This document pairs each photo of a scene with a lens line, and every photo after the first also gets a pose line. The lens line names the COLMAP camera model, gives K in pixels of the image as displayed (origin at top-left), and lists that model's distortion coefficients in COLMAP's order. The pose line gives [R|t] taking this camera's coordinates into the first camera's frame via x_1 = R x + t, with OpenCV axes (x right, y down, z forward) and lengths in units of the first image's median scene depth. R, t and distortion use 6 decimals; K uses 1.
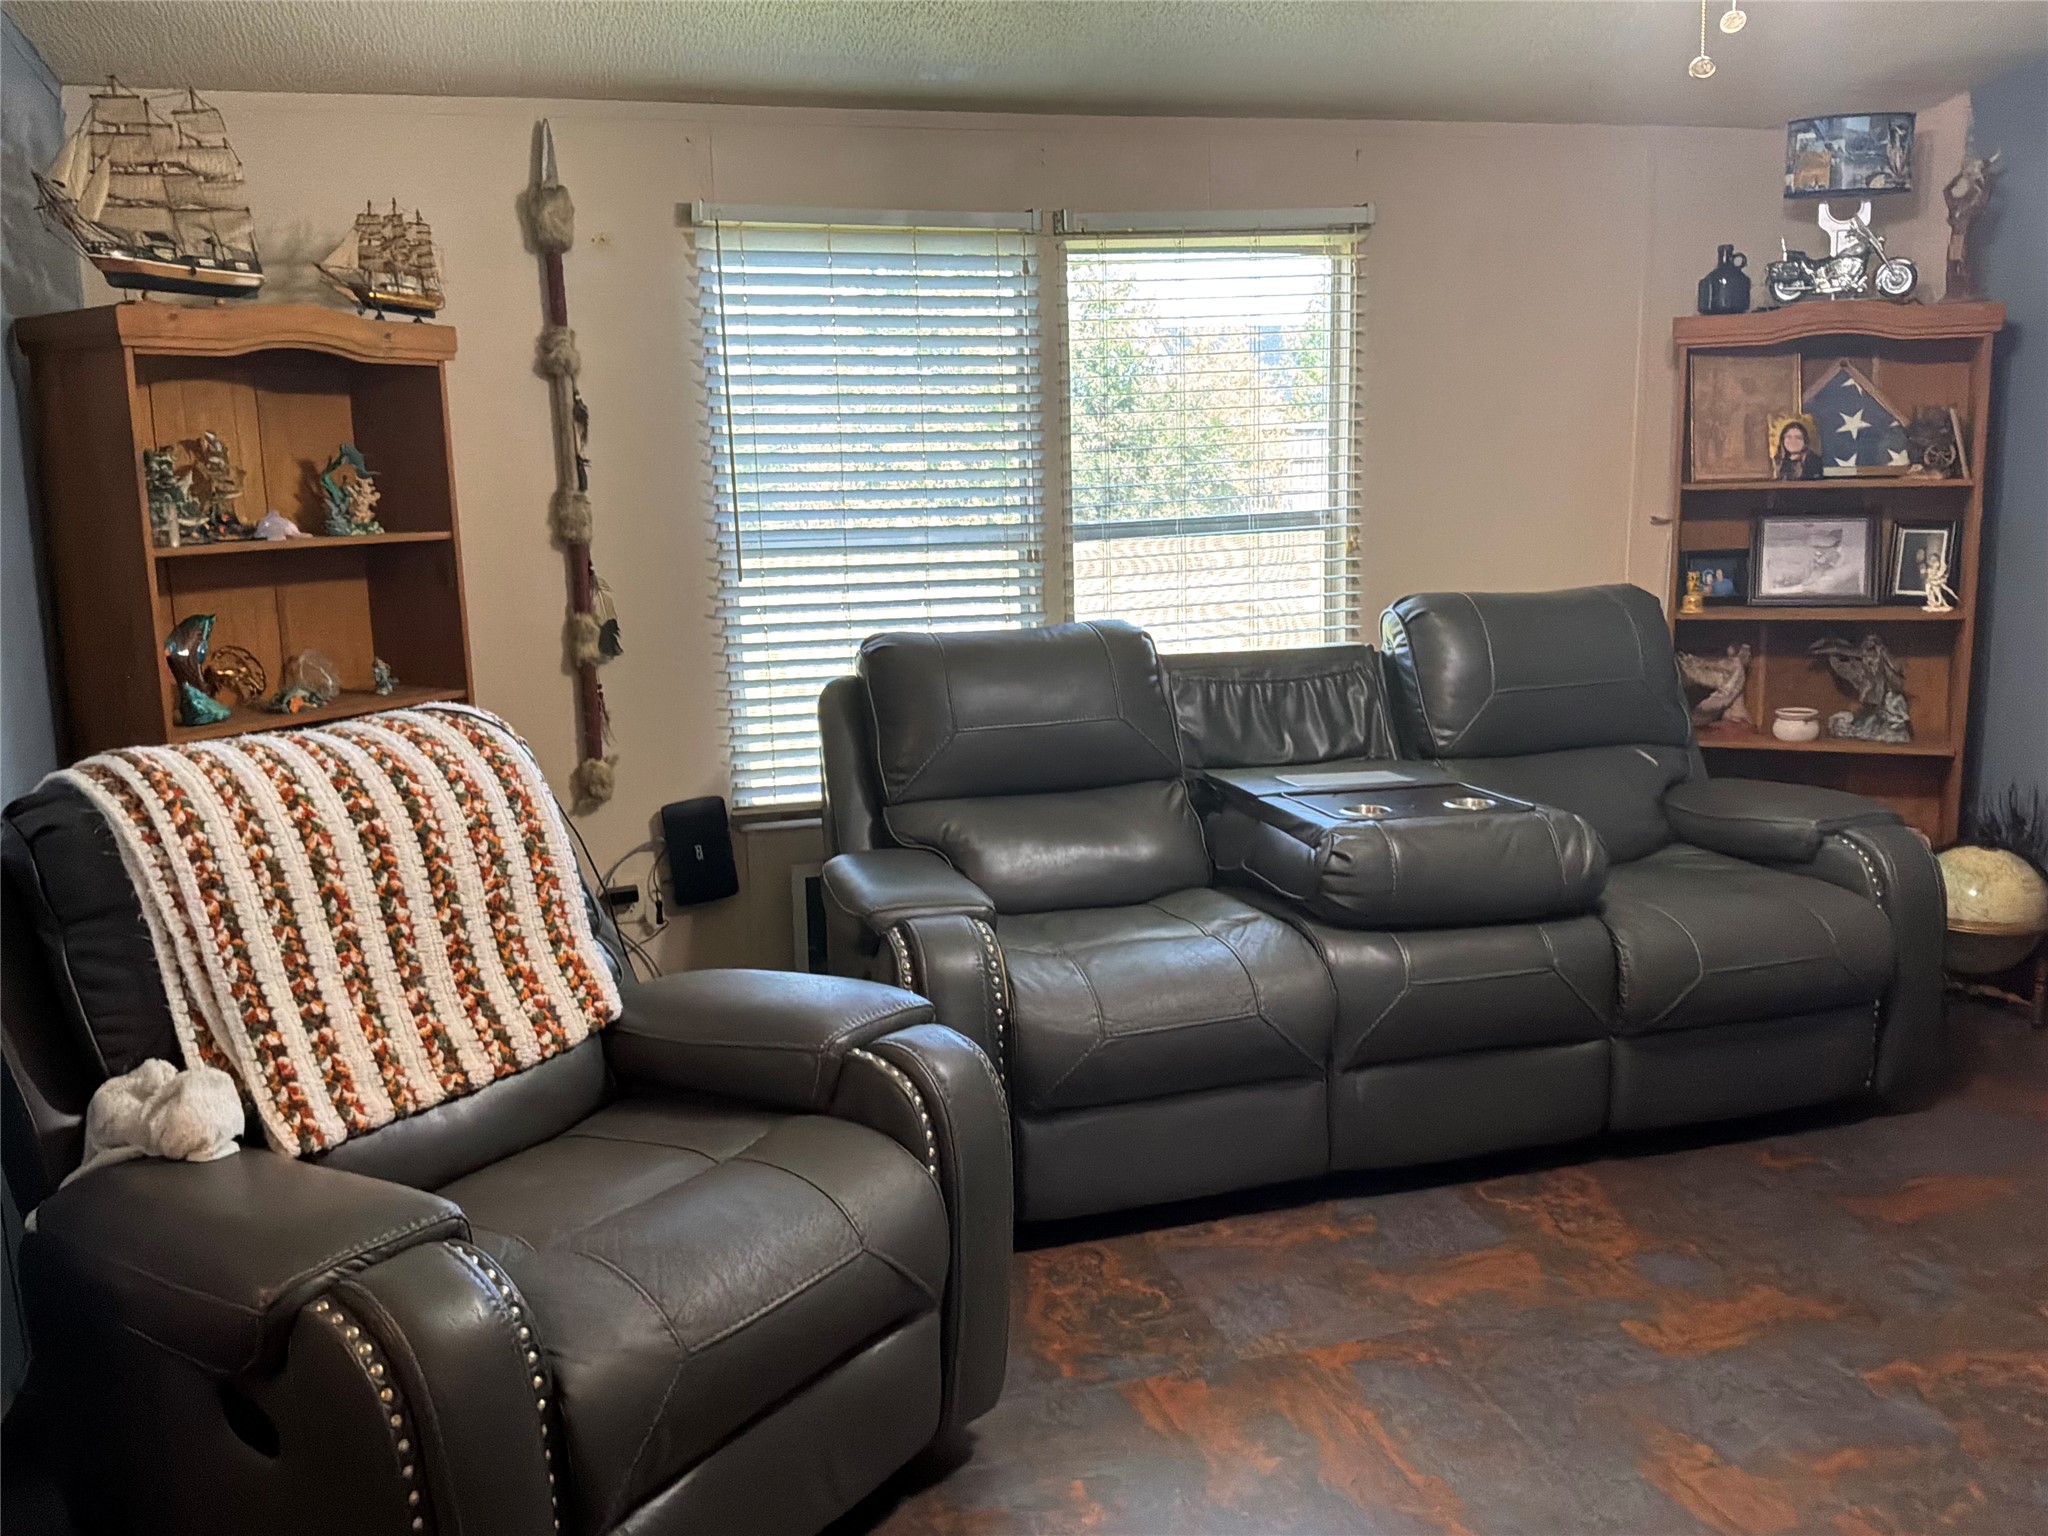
lens RADIAL K [[1677.9, 0, 1024.0], [0, 1677.9, 768.0], [0, 0, 1]] dist [0.132246, -0.288670]
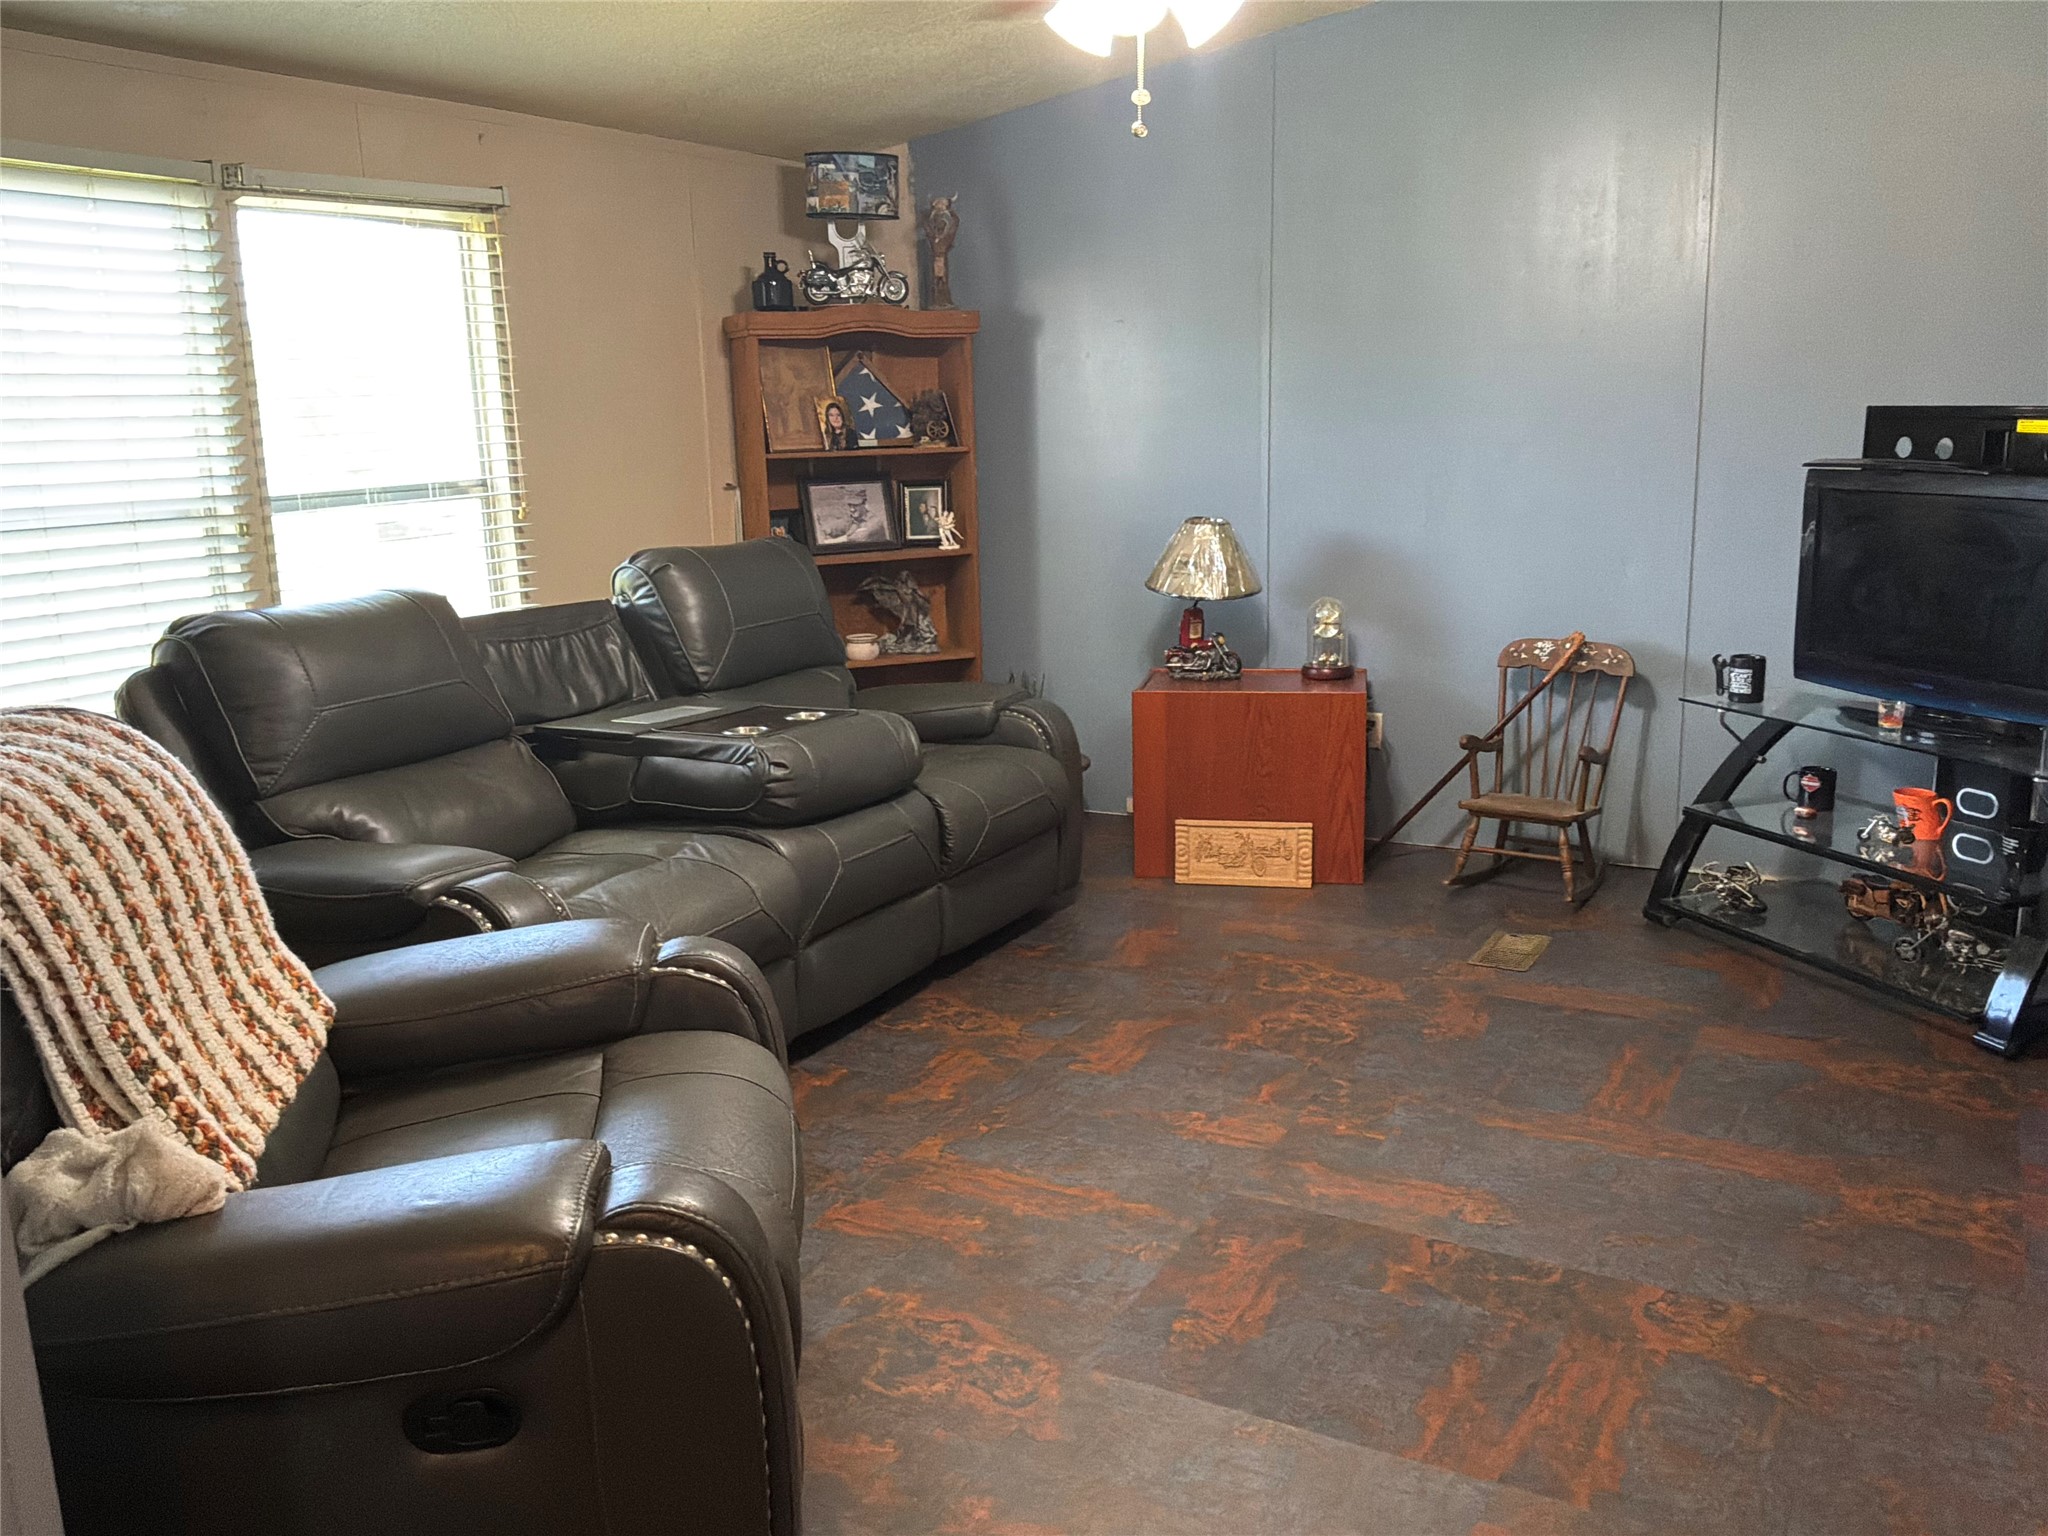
lens RADIAL K [[1677.9, 0, 1024.0], [0, 1677.9, 768.0], [0, 0, 1]] dist [0.132246, -0.288670]
pose [[0.704826, -0.139168, 0.695595, -0.355437], [0.137792, 0.988750, 0.058200, 0.007439], [-0.695869, 0.054826, 0.716073, 0.039452]]
